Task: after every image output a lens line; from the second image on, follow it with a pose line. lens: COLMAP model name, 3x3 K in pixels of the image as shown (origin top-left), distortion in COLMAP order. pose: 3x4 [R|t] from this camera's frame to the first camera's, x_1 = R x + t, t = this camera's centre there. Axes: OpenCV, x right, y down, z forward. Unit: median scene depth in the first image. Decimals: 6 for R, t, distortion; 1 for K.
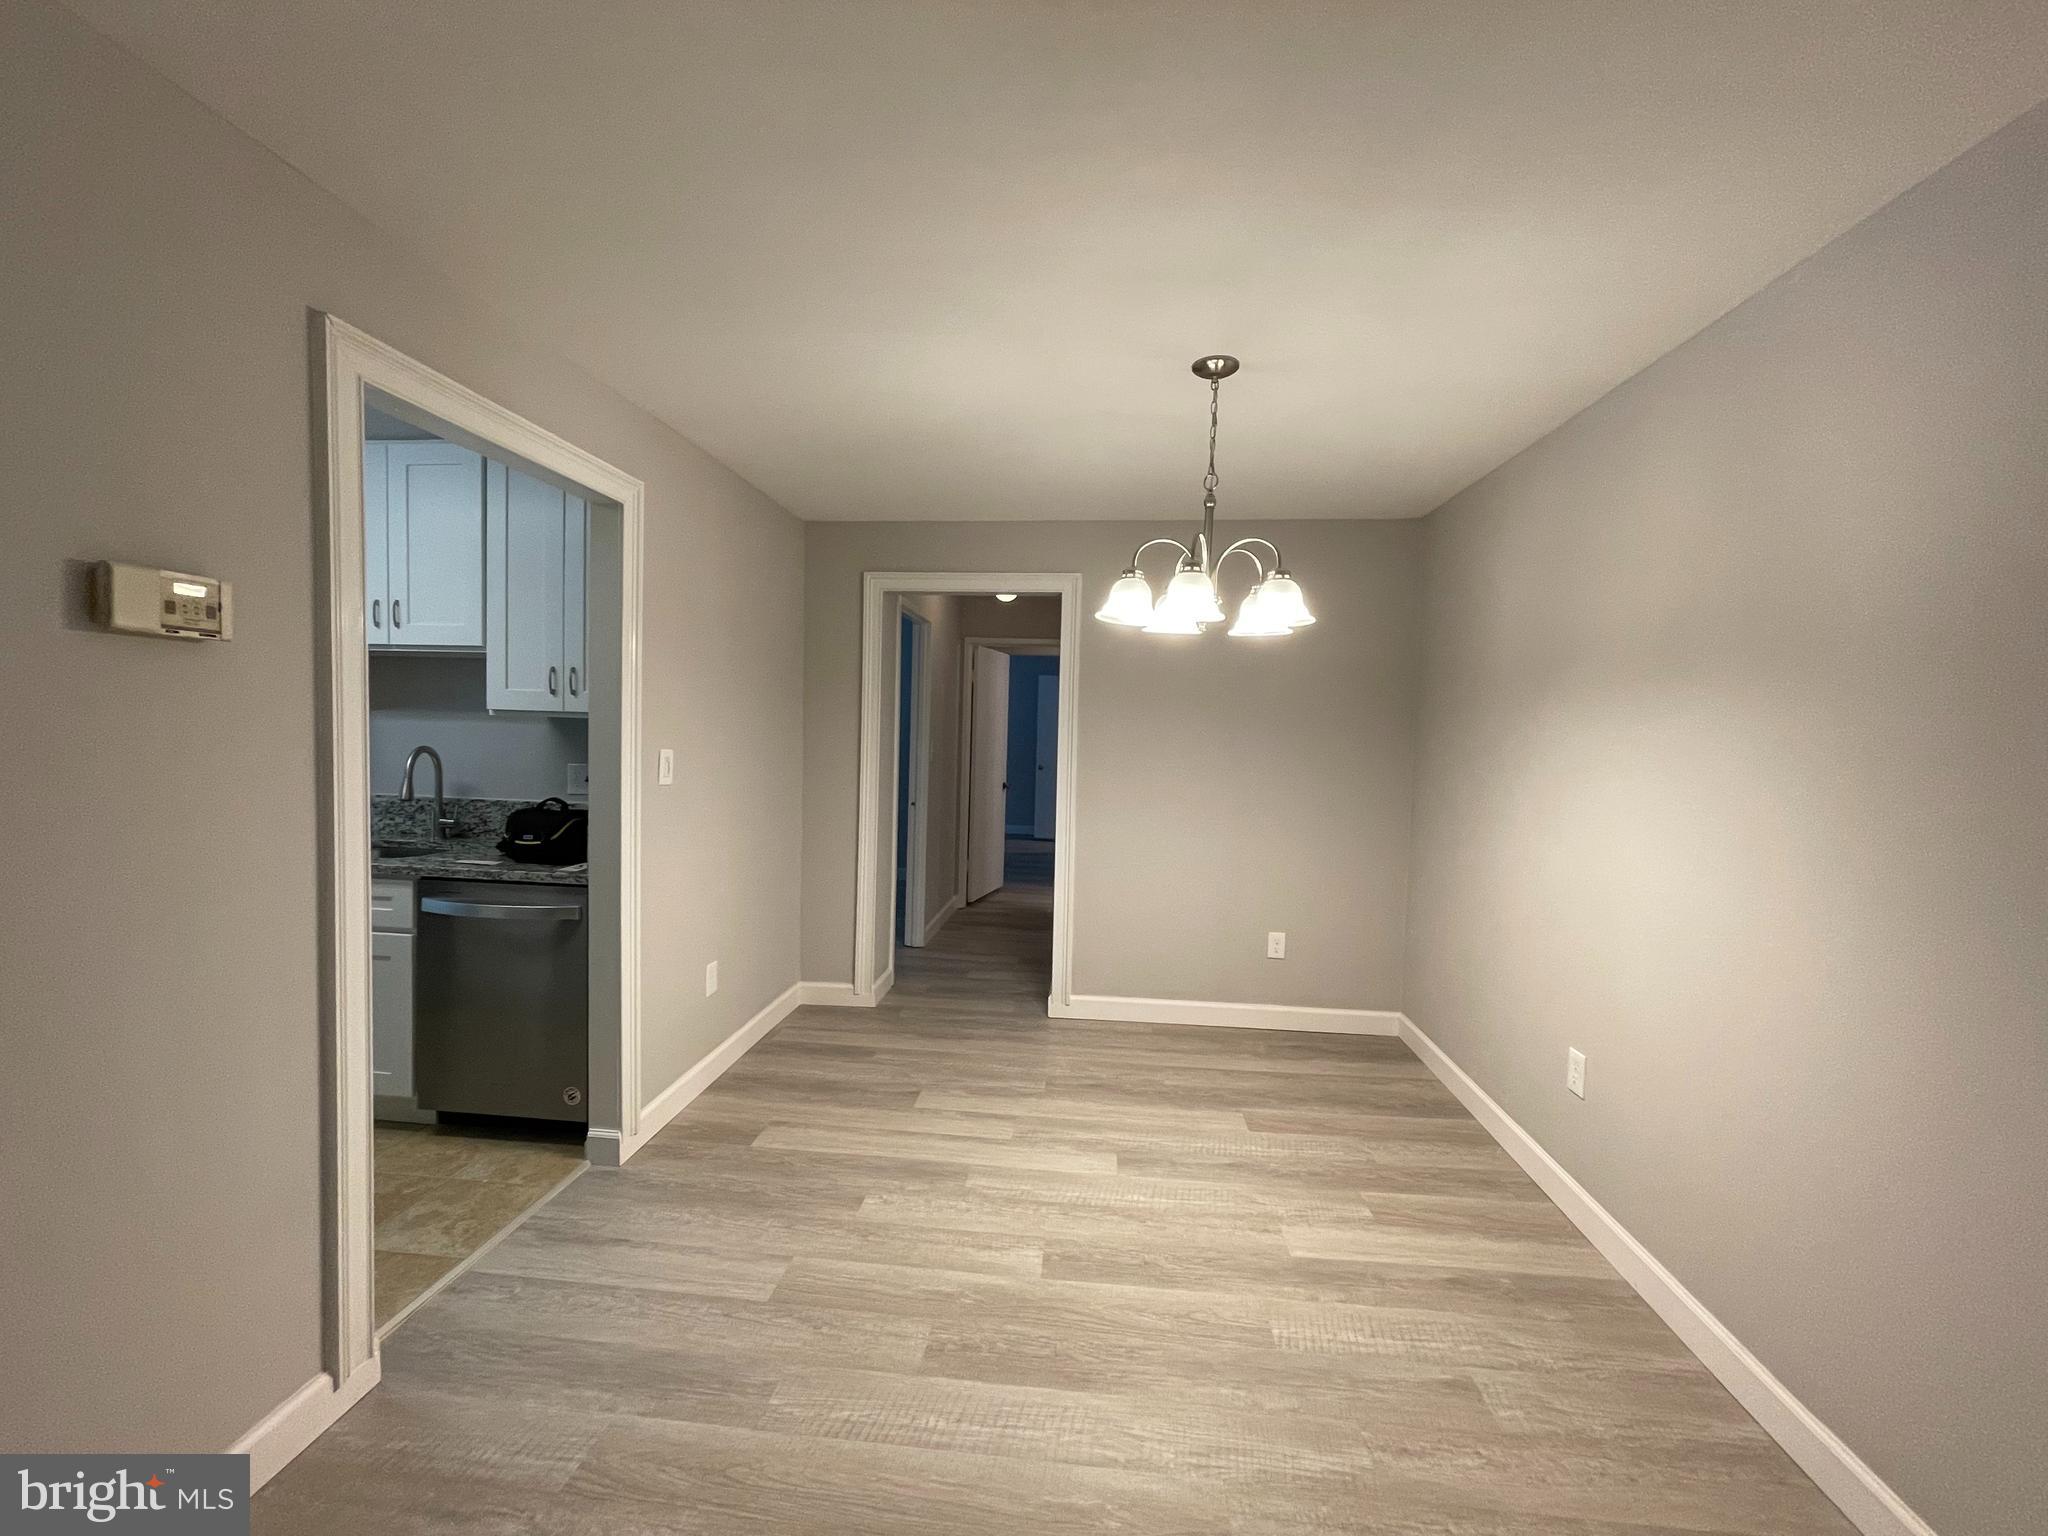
lens RADIAL K [[826.7, 0, 1023.8], [0, 826.7, 764.5], [0, 0, 1]] dist [-0.008810, -0.000285]
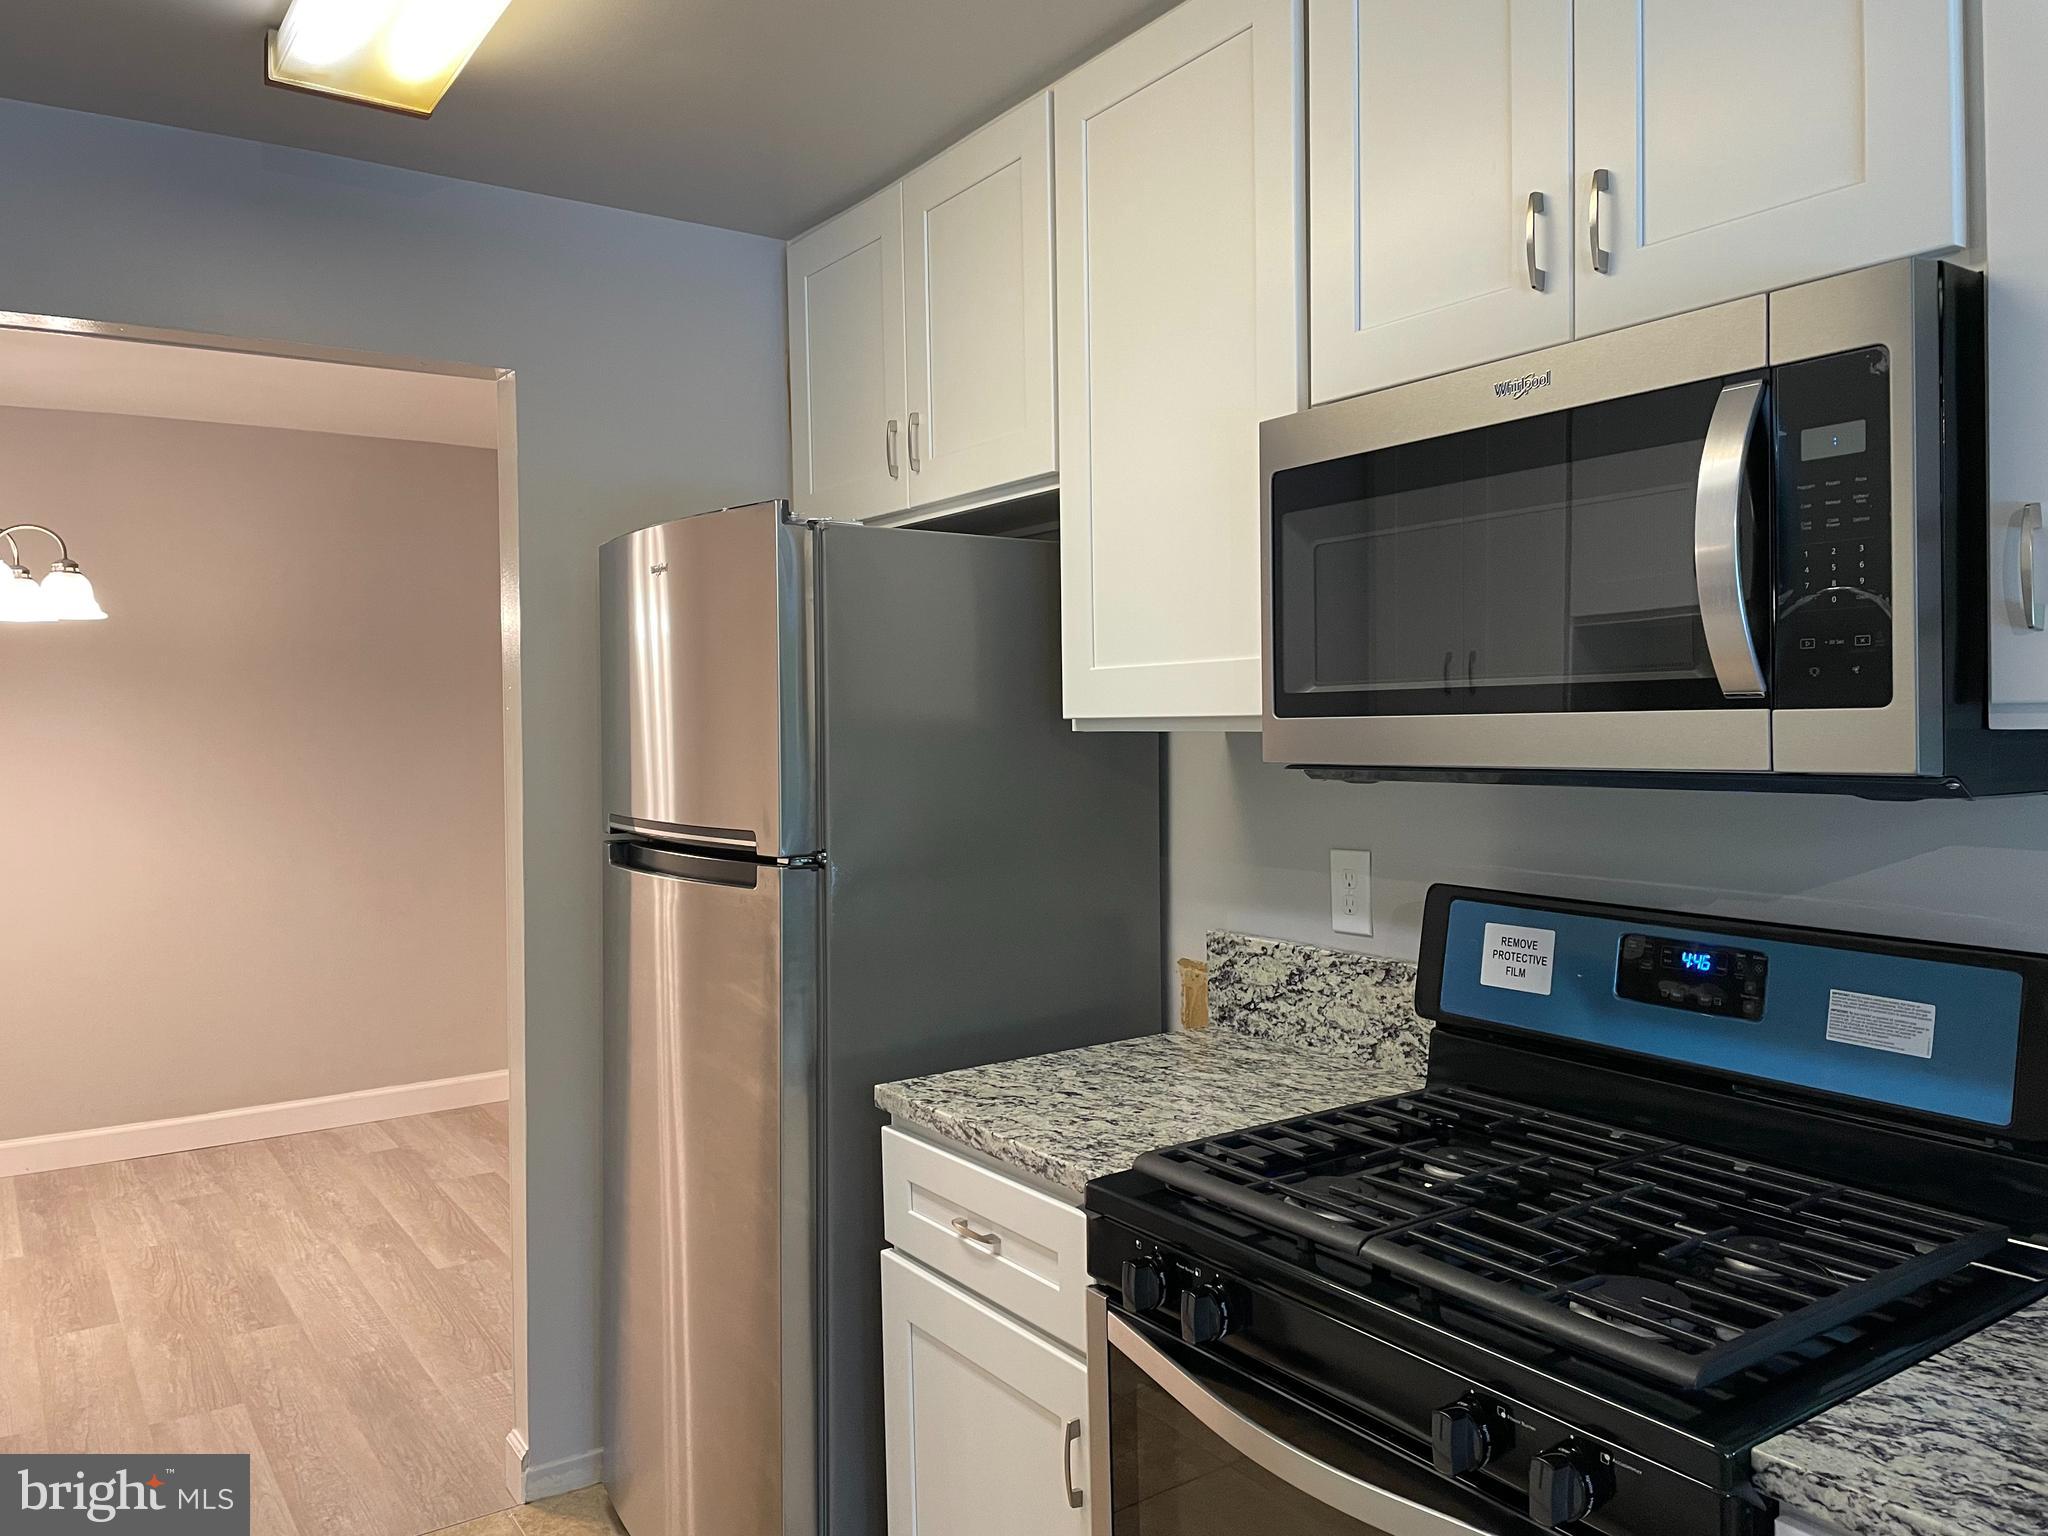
lens RADIAL K [[1546.4, 0, 1022.0], [0, 1546.4, 752.0], [0, 0, 1]] dist [0.078107, -0.101557]
pose [[-0.642632, -0.038251, 0.765219, -1.636497], [0.034161, 0.996329, 0.078491, -0.096405], [-0.765413, 0.076581, -0.638967, 1.093550]]
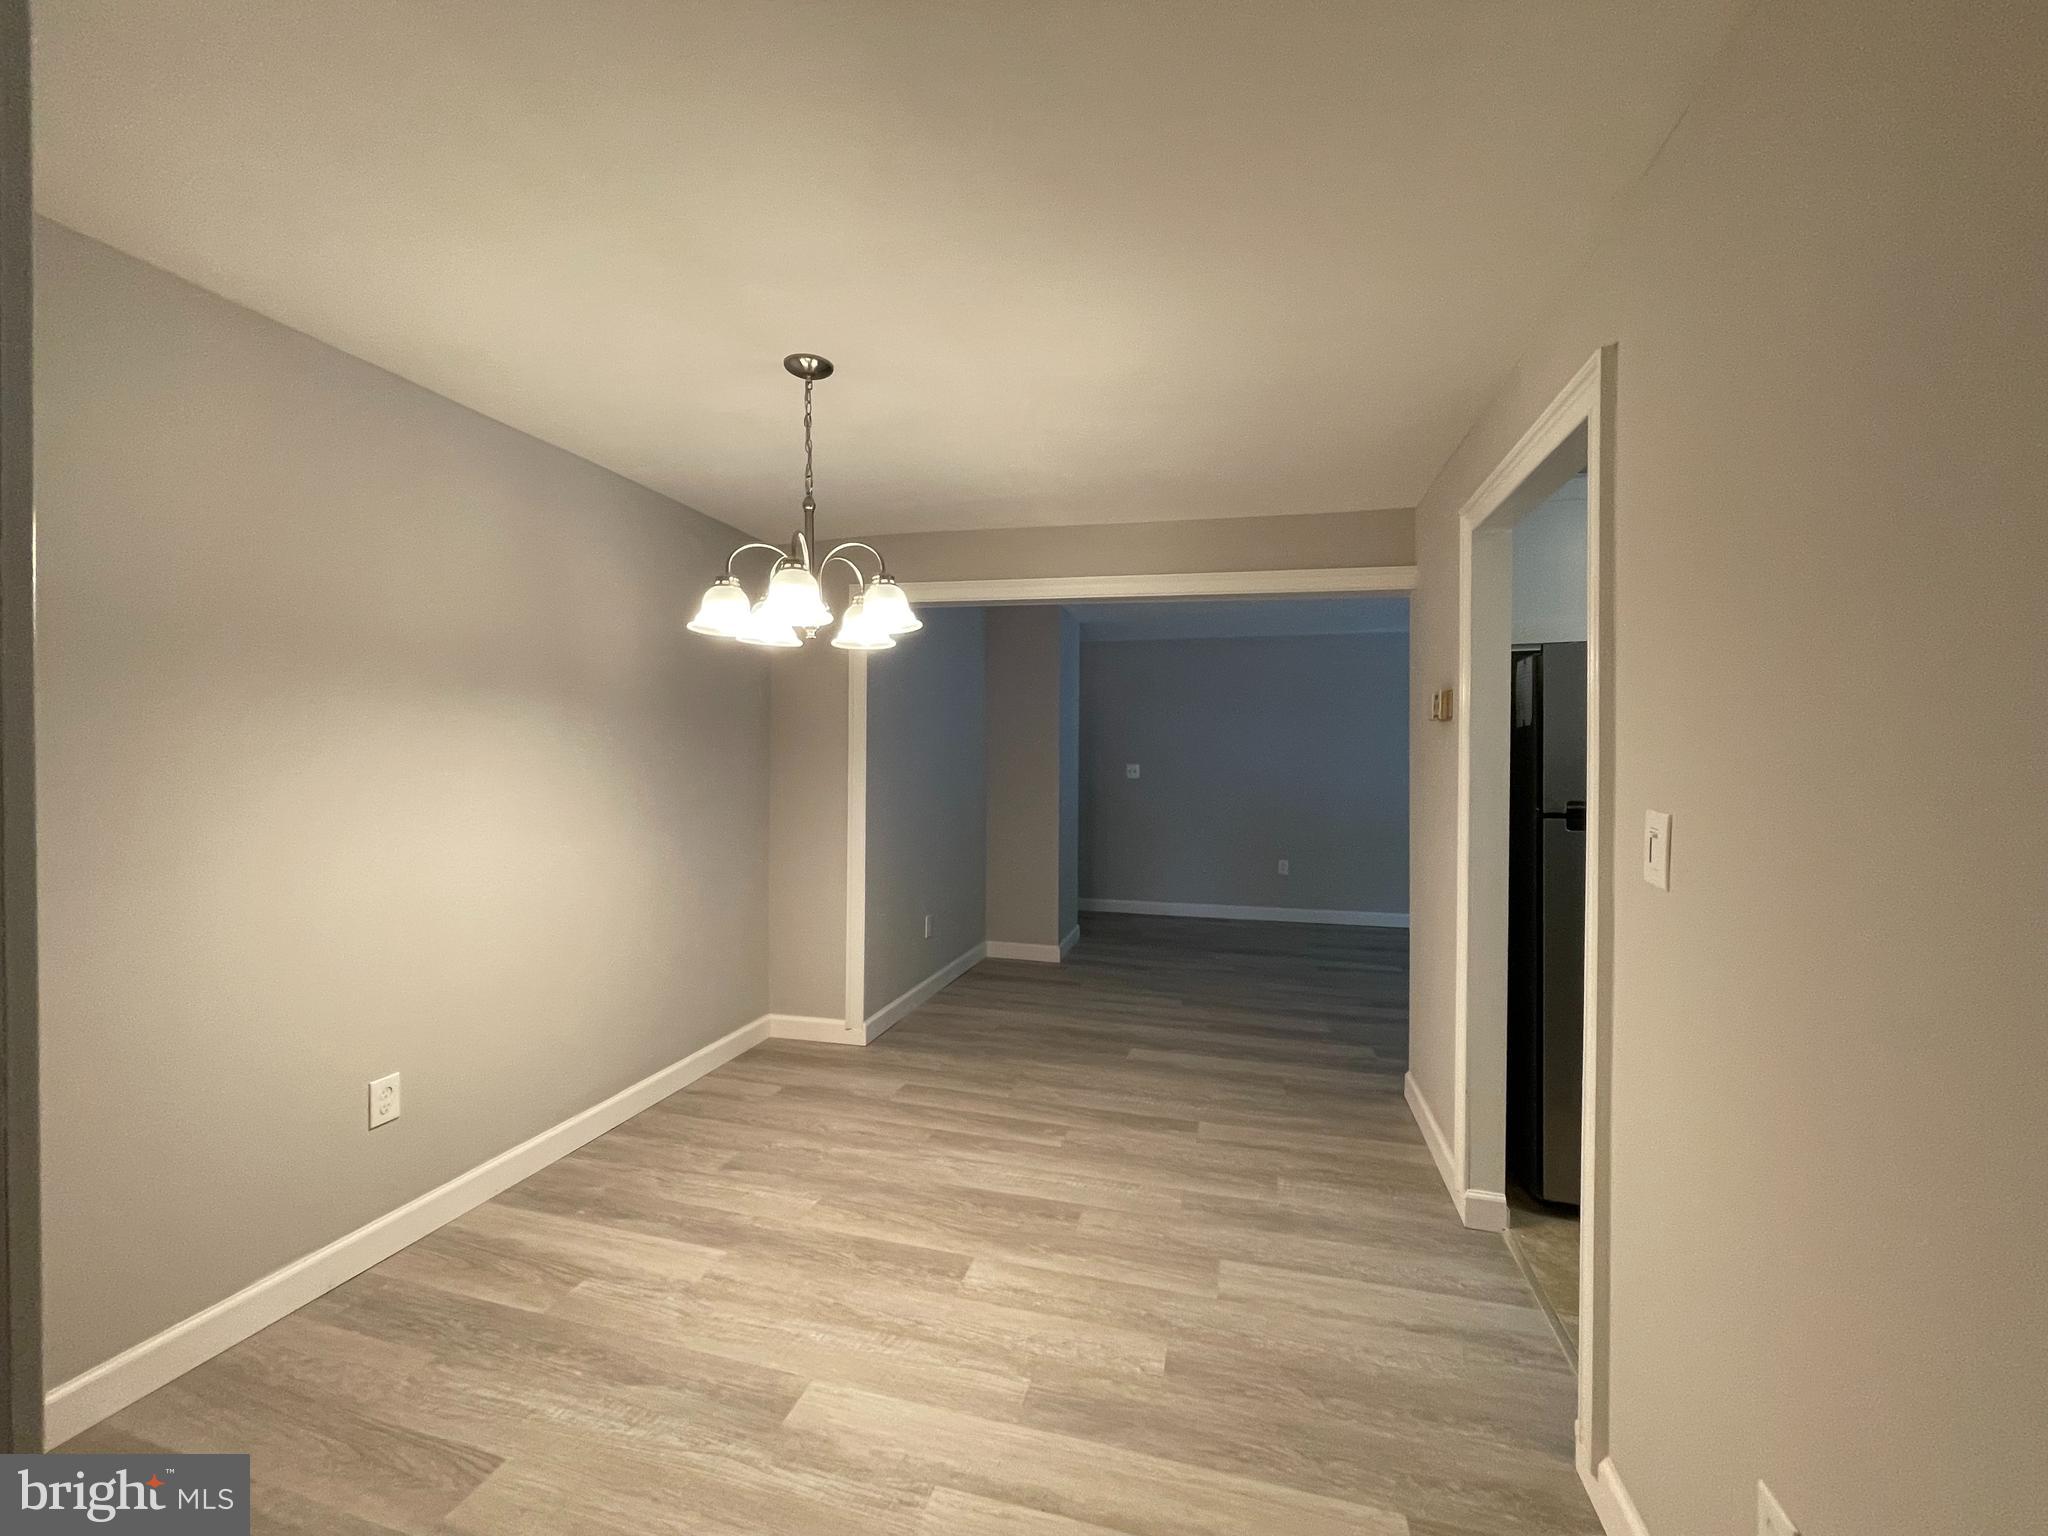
lens RADIAL K [[825.0, 0, 1024.0], [0, 825.0, 768.0], [0, 0, 1]] dist [0.002983, 0.000082]
pose [[-0.985720, -0.035487, 0.164613, -0.166797], [-0.025649, 0.997777, 0.061512, -0.069646], [-0.166430, 0.056412, -0.984438, 1.697583]]
